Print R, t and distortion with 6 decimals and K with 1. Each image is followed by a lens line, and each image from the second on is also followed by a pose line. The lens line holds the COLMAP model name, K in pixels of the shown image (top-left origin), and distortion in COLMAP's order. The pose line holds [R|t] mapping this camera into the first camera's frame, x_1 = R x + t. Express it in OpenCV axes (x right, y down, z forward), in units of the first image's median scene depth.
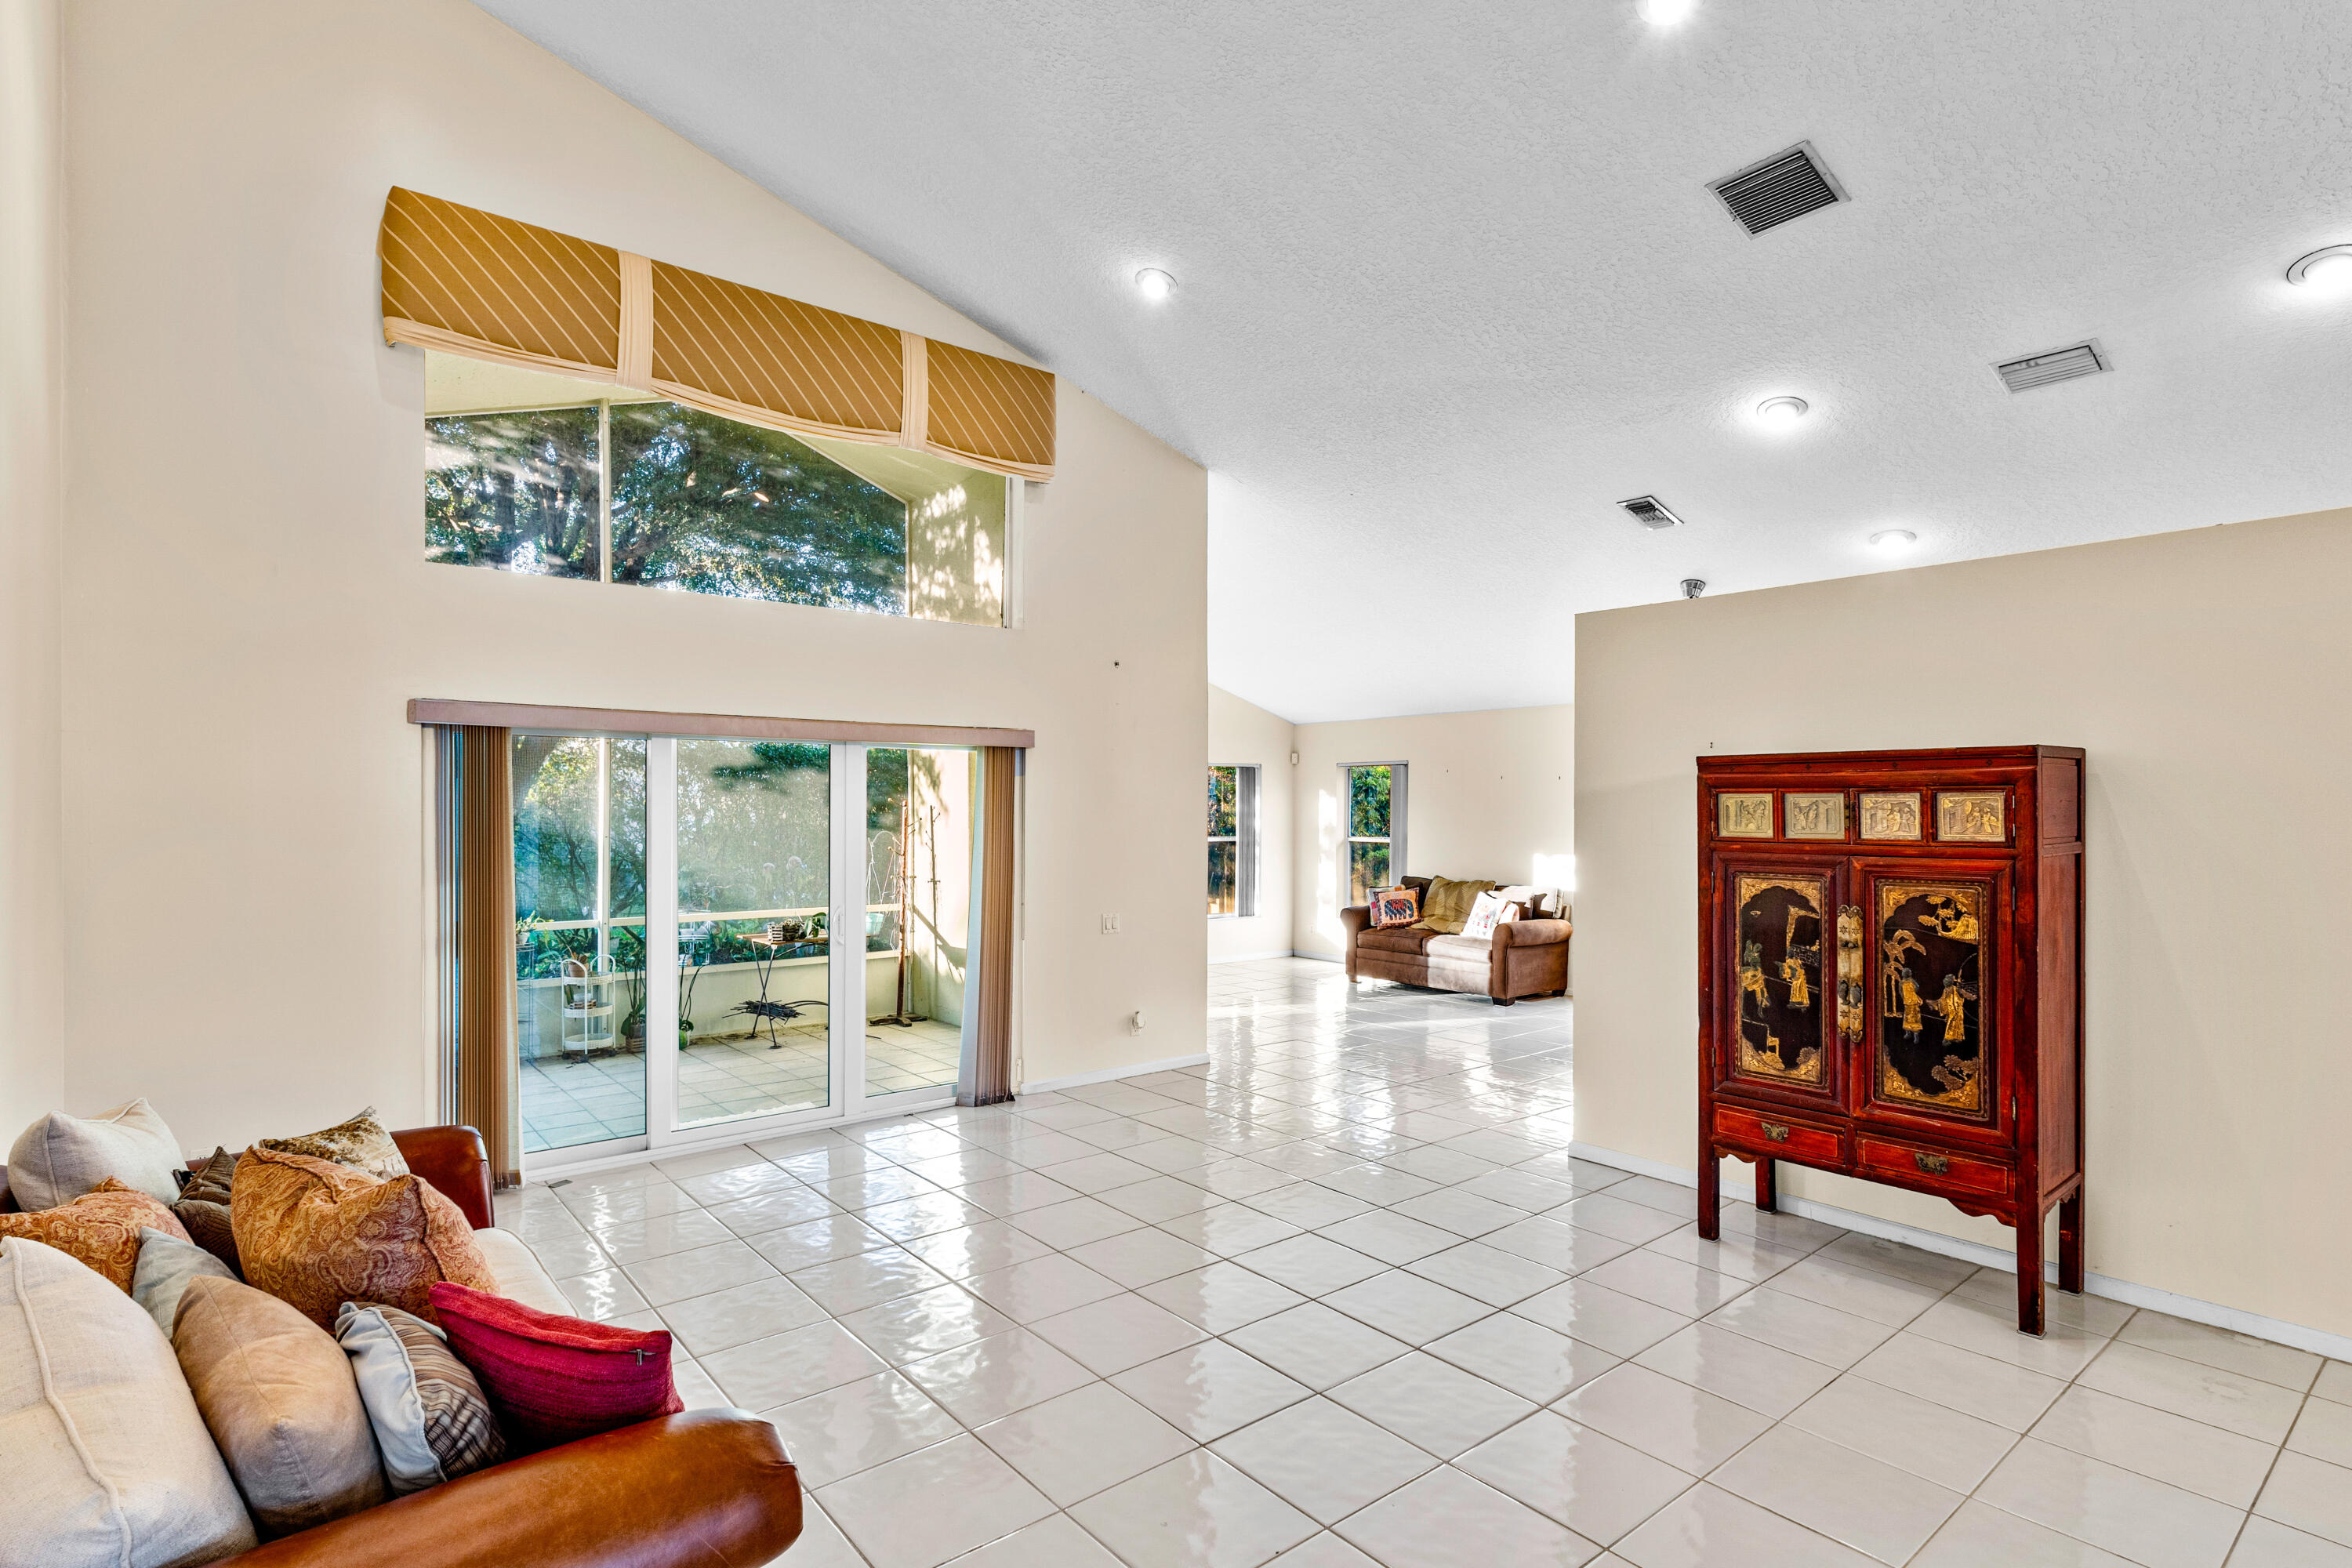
lens RADIAL K [[1161.9, 0, 1182.9], [0, 1161.9, 796.4], [0, 0, 1]] dist [0.001150, -0.000279]
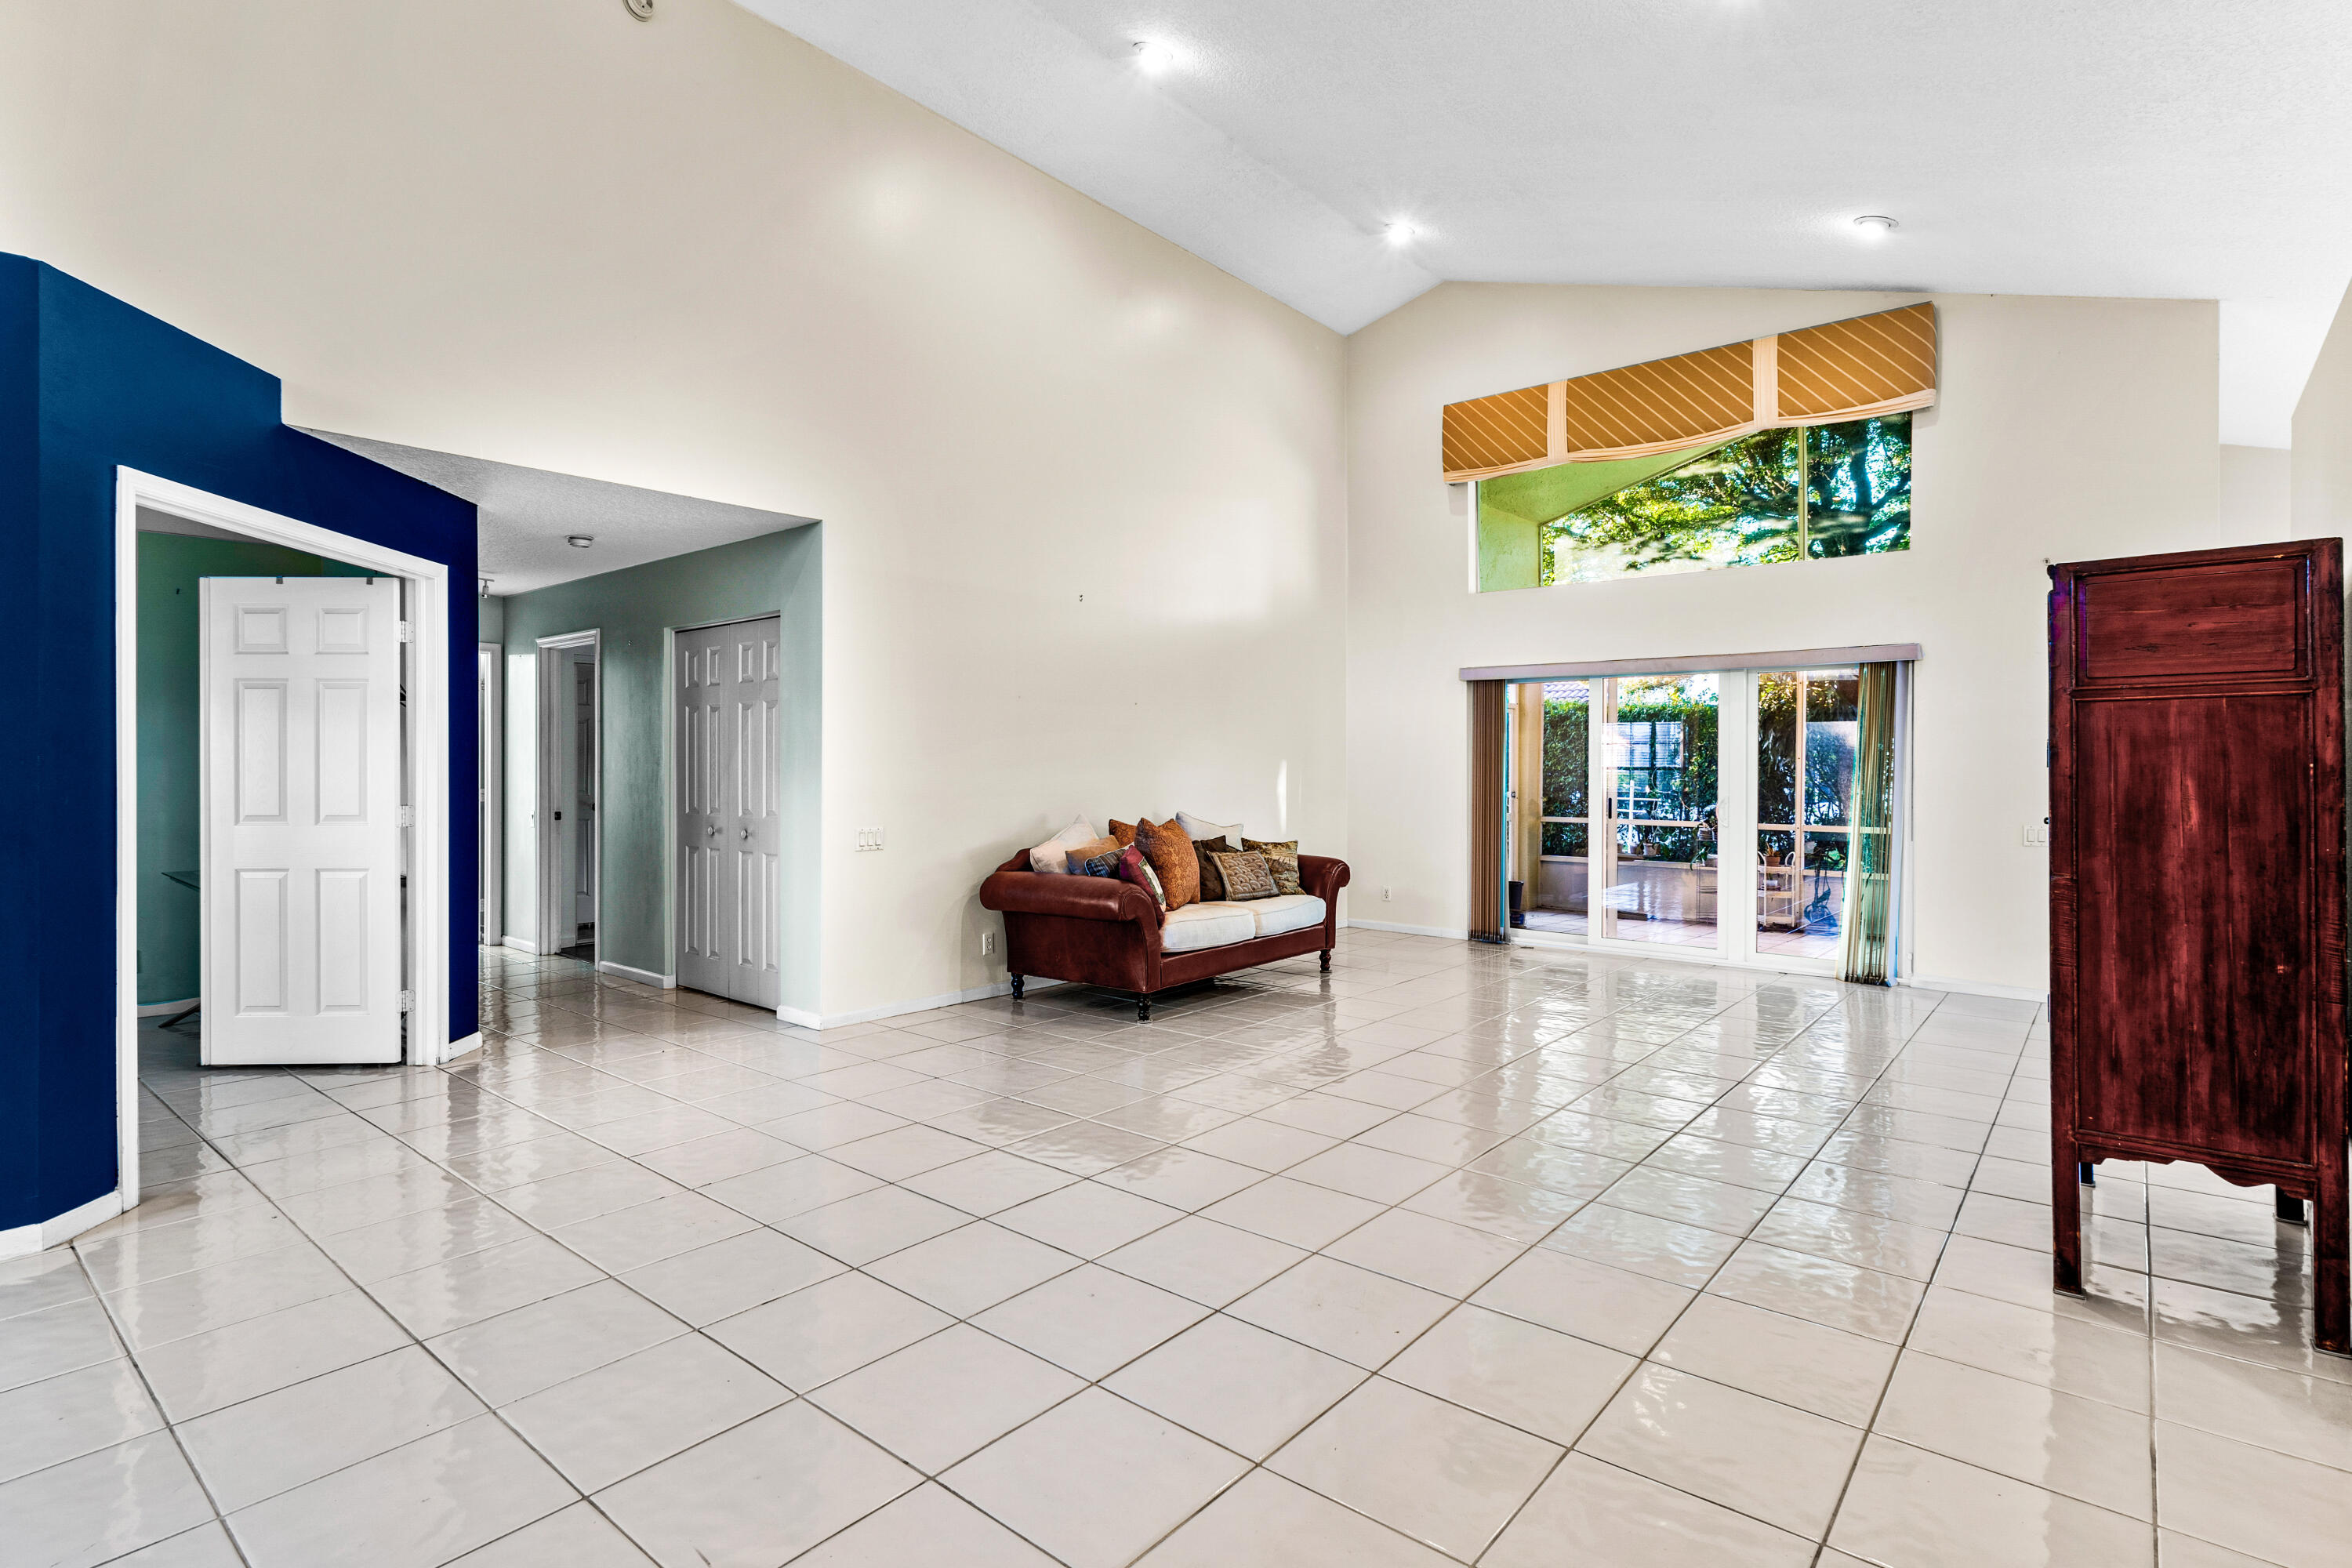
lens RADIAL K [[1148.1, 0, 1169.7], [0, 1148.1, 767.9], [0, 0, 1]] dist [-0.000766, -0.000750]
pose [[0.167075, 0.001899, -0.985942, 0.843945], [-0.000889, 0.999998, 0.001776, 0.058124], [0.985944, 0.000580, 0.167076, 0.167324]]
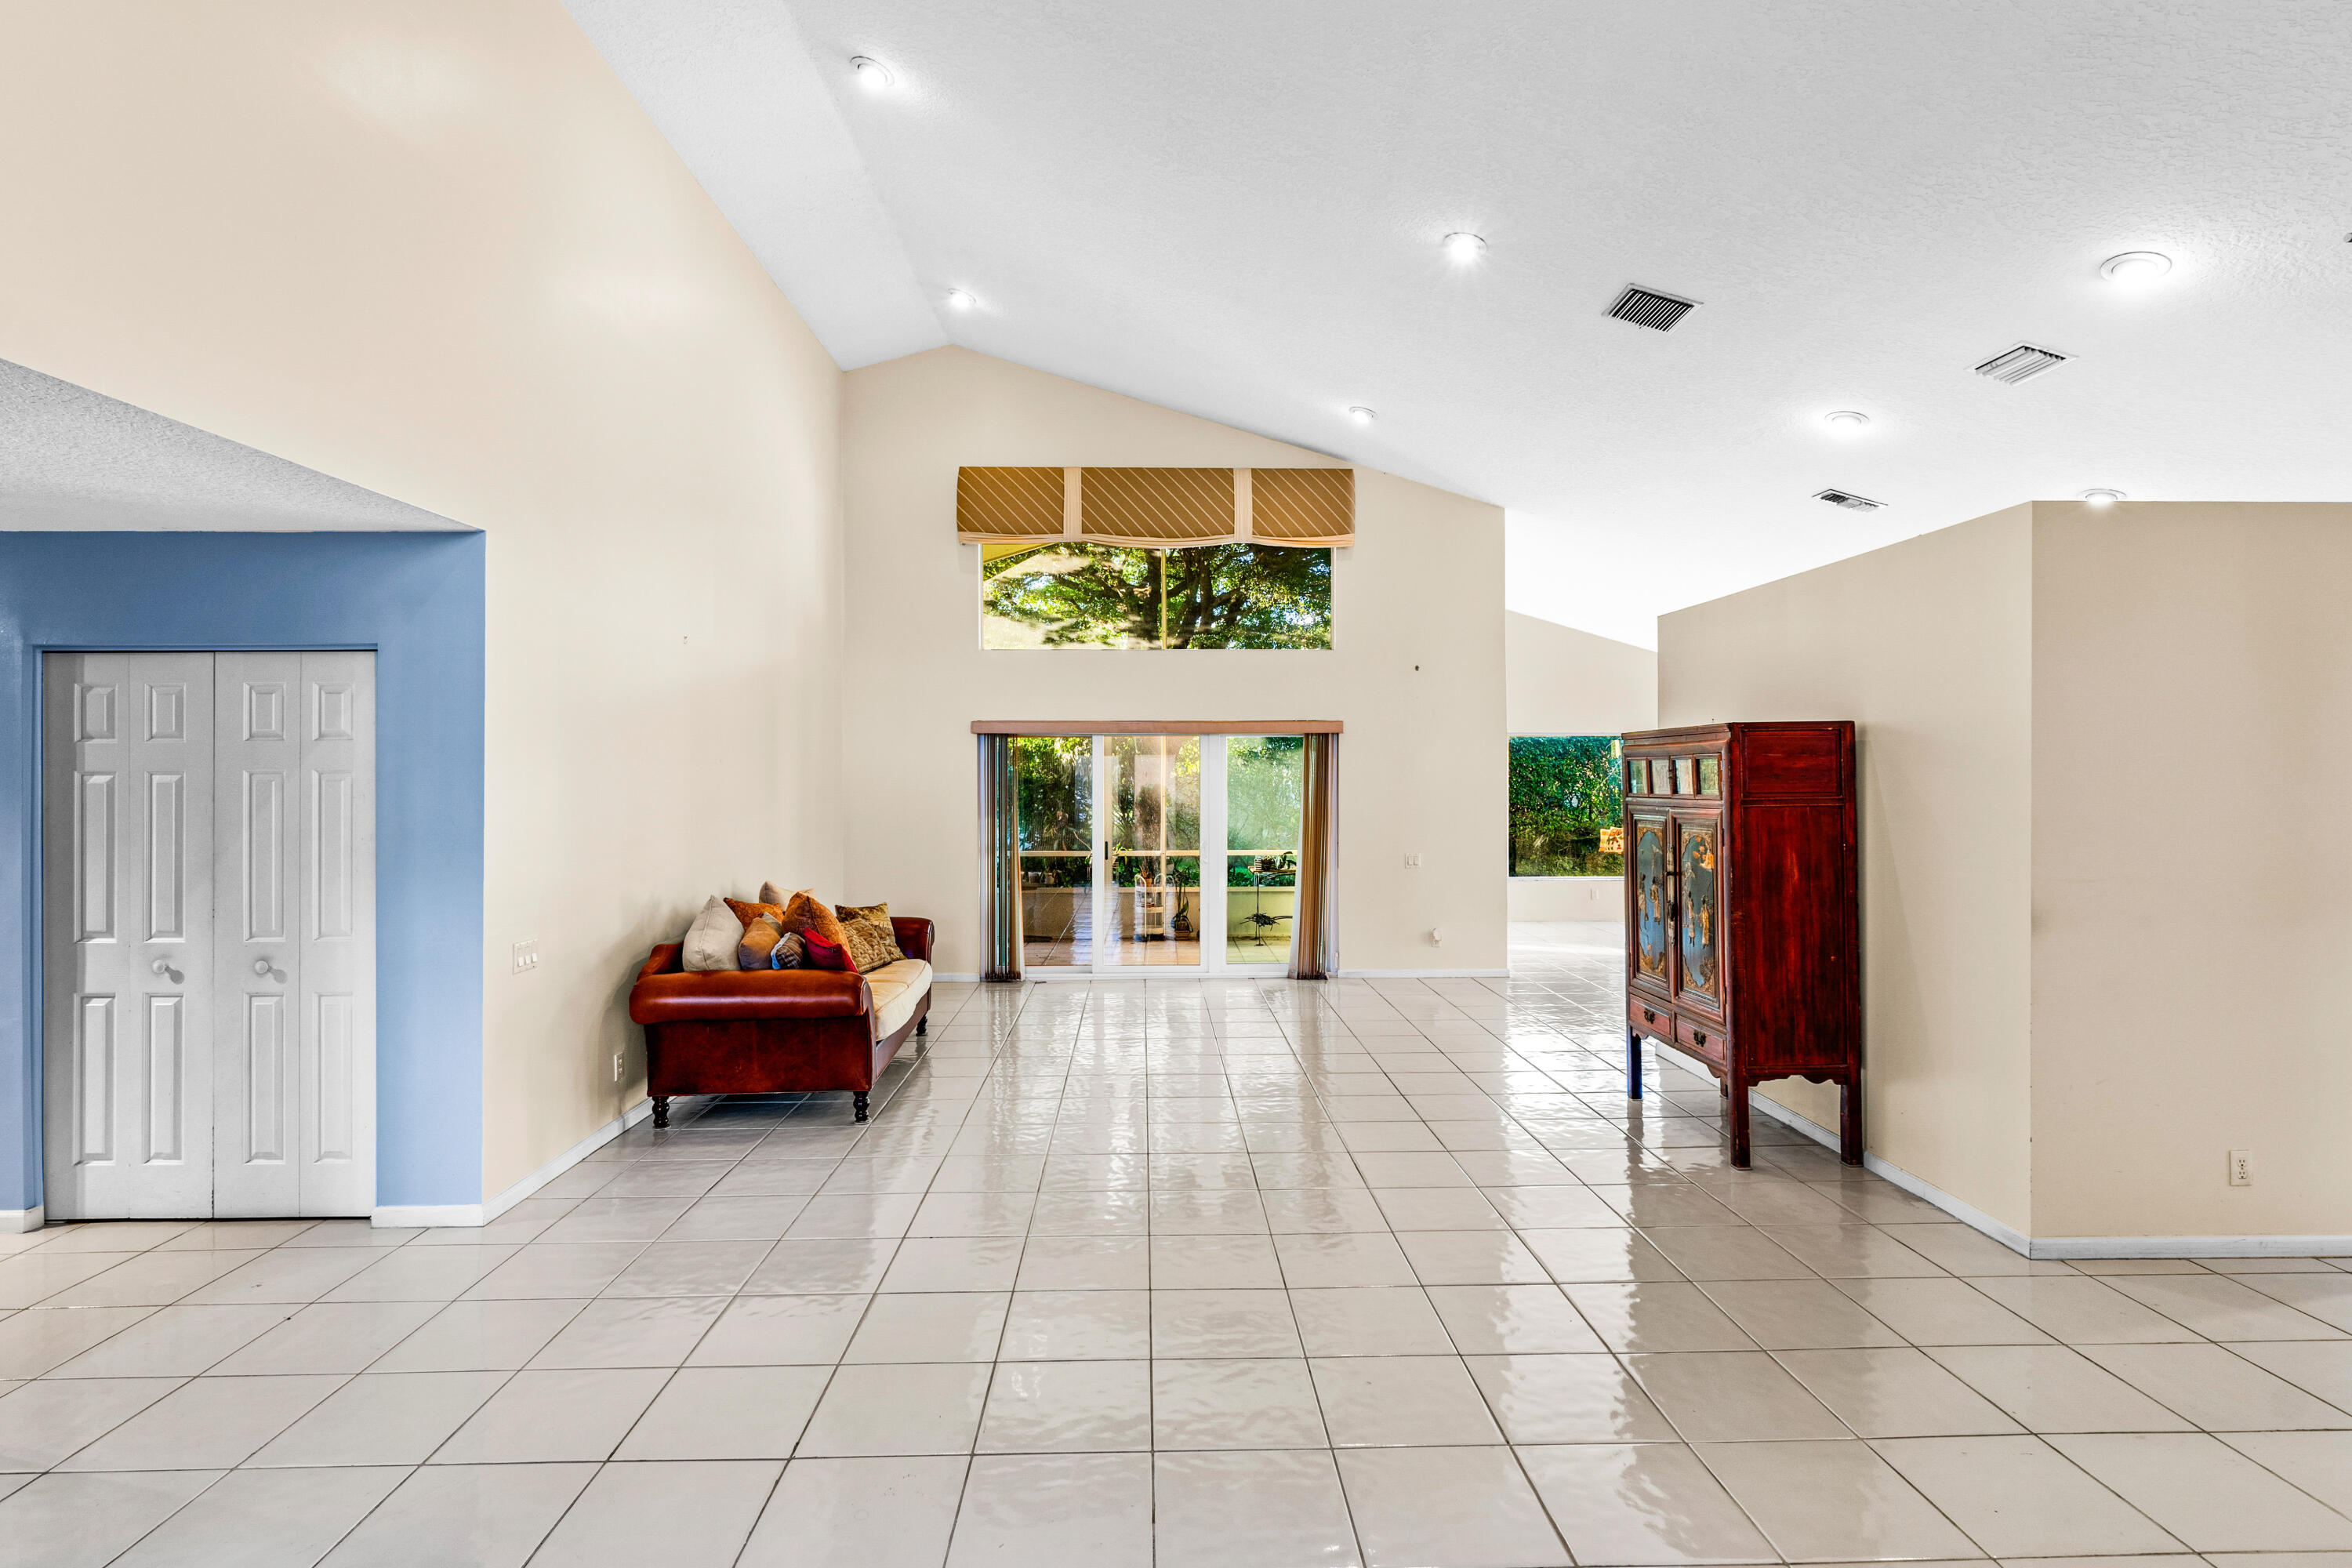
lens RADIAL K [[1141.0, 0, 1169.1], [0, 1141.0, 769.4], [0, 0, 1]] dist [-0.000458, -0.000175]
pose [[0.780836, -0.006509, -0.624702, 0.617805], [0.005125, 0.999979, -0.004013, 0.006660], [0.624715, -0.000068, 0.780853, -0.234498]]
